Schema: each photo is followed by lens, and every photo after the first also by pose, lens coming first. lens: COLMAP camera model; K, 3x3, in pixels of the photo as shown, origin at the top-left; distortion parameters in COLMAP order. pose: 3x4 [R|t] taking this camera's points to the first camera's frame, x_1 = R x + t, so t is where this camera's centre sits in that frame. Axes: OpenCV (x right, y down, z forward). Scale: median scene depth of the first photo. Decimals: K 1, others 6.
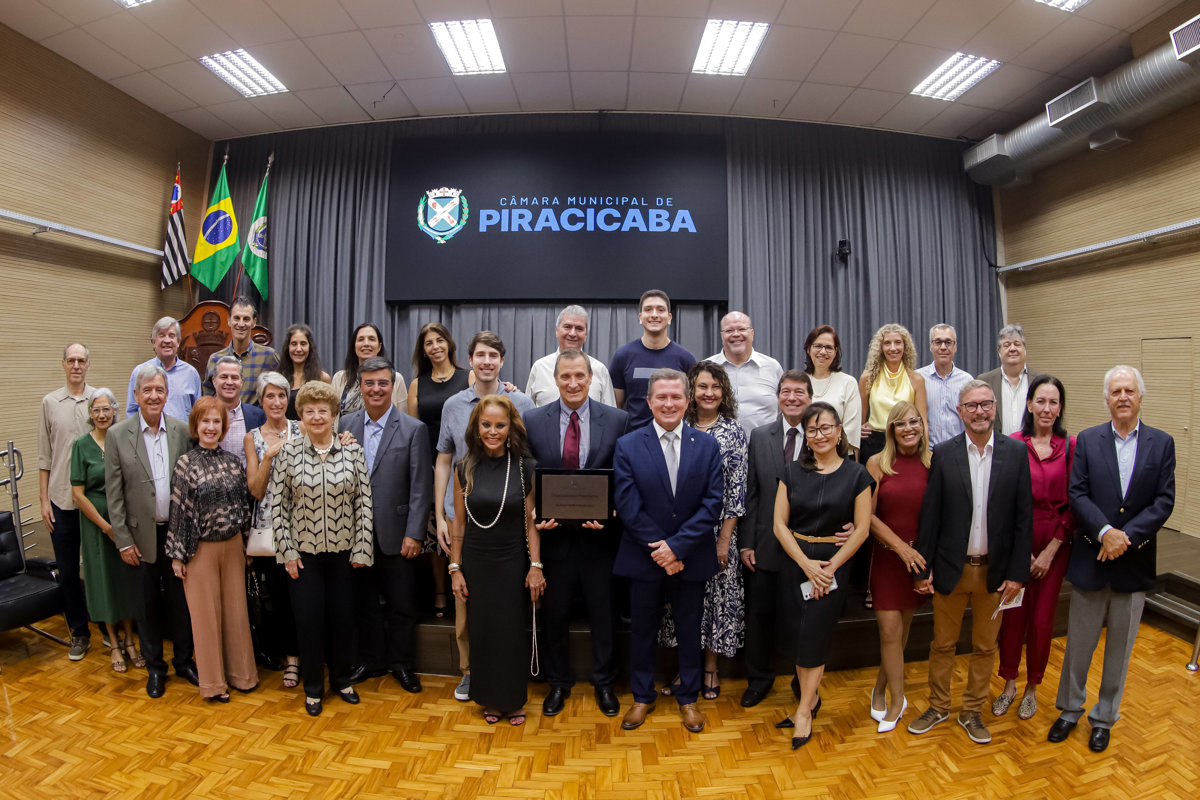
lens RADIAL K [[557.1, 0, 608.3], [0, 557.1, 391.3], [0, 0, 1]] dist [-0.127346, 0.000053]
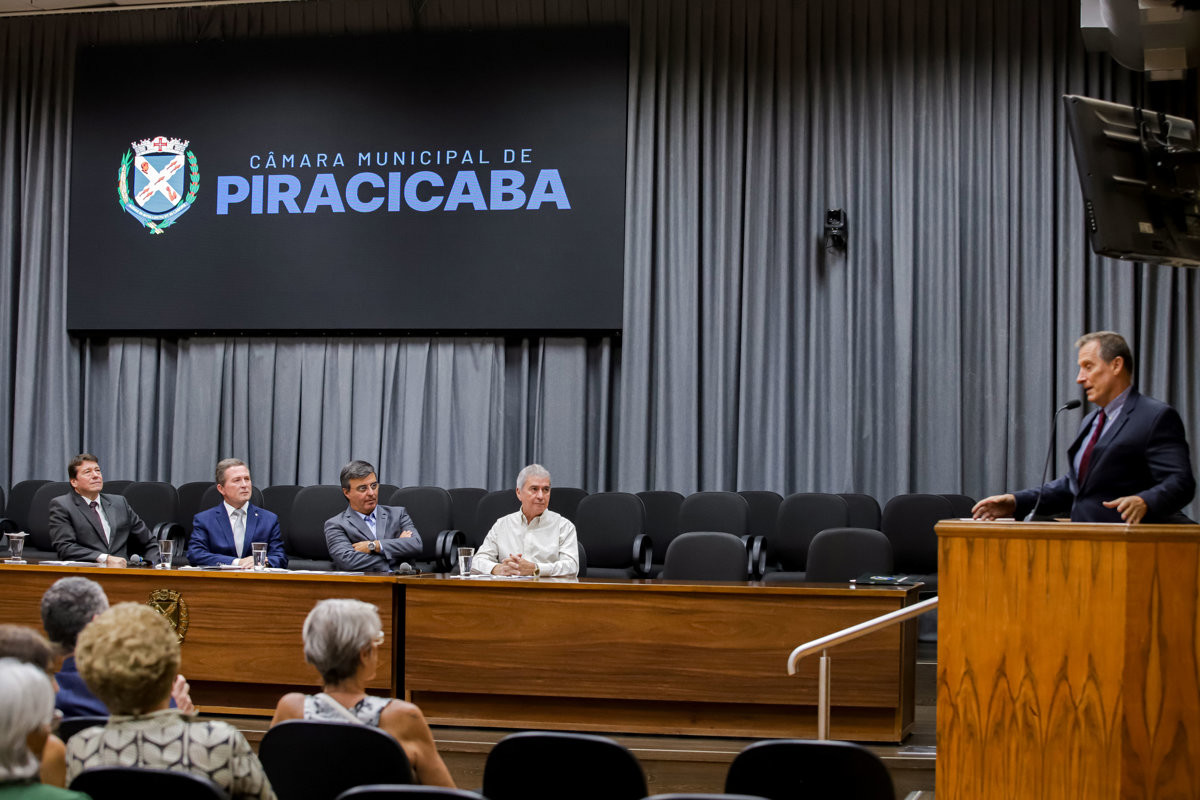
lens RADIAL K [[2458.6, 0, 598.7], [0, 2458.6, 401.0], [0, 0, 1]] dist [-0.095411, 0.000000]
pose [[0.969468, -0.004134, -0.245183, 0.806028], [-0.009804, 0.998405, -0.055599, 0.049713], [0.245021, 0.056305, 0.967881, -1.433037]]
